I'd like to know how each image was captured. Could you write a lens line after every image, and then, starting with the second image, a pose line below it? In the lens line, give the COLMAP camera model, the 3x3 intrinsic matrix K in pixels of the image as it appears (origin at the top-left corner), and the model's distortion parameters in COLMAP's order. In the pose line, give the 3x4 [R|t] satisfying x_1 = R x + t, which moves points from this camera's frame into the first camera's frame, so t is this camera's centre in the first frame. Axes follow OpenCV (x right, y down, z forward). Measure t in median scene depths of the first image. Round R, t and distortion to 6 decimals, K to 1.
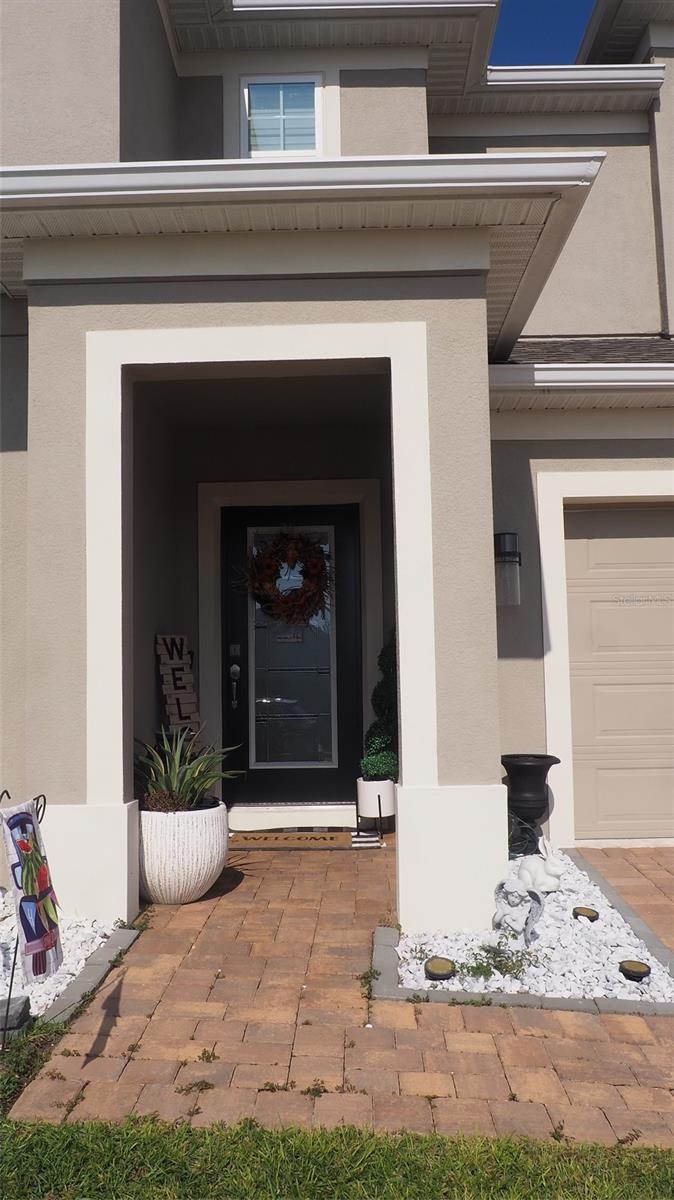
lens RADIAL K [[1015.6, 0, 336.1], [0, 1015.6, 598.2], [0, 0, 1]] dist [-0.003571, 0.006740]
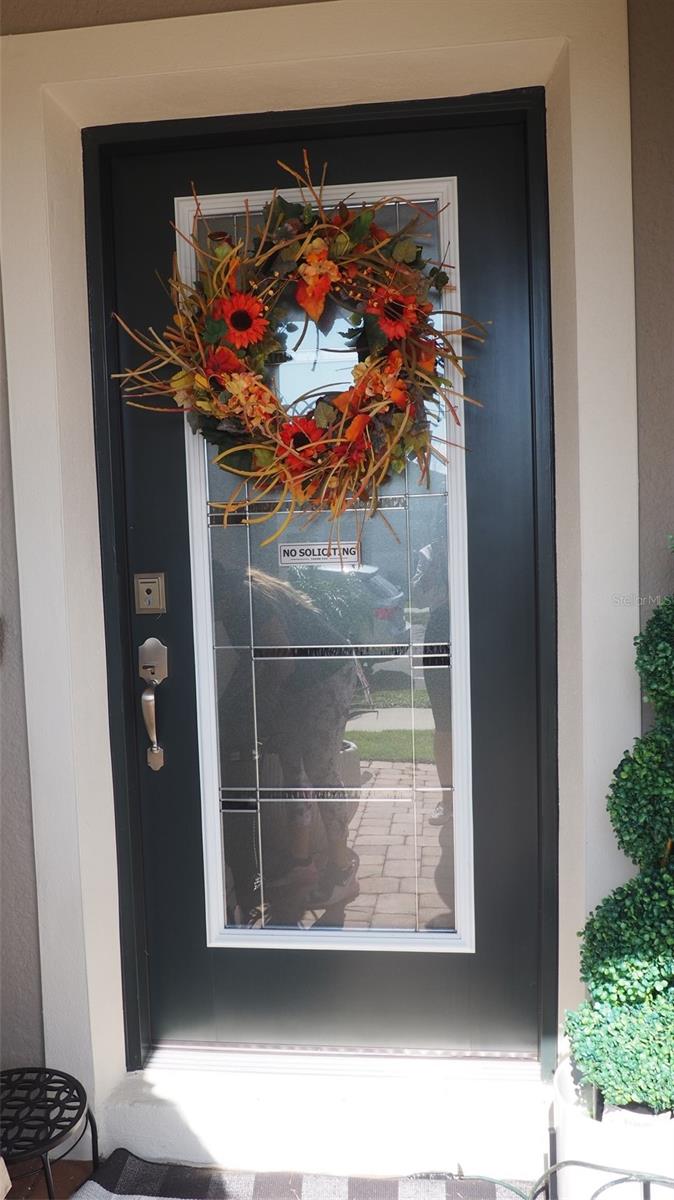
lens RADIAL K [[1015.6, 0, 328.4], [0, 1015.6, 596.2], [0, 0, 1]] dist [-0.003571, 0.006740]
pose [[0.992784, -0.006689, -0.119732, -0.005240], [0.022228, 0.991405, 0.128924, 0.011767], [0.117840, -0.130655, 0.984400, 0.692346]]
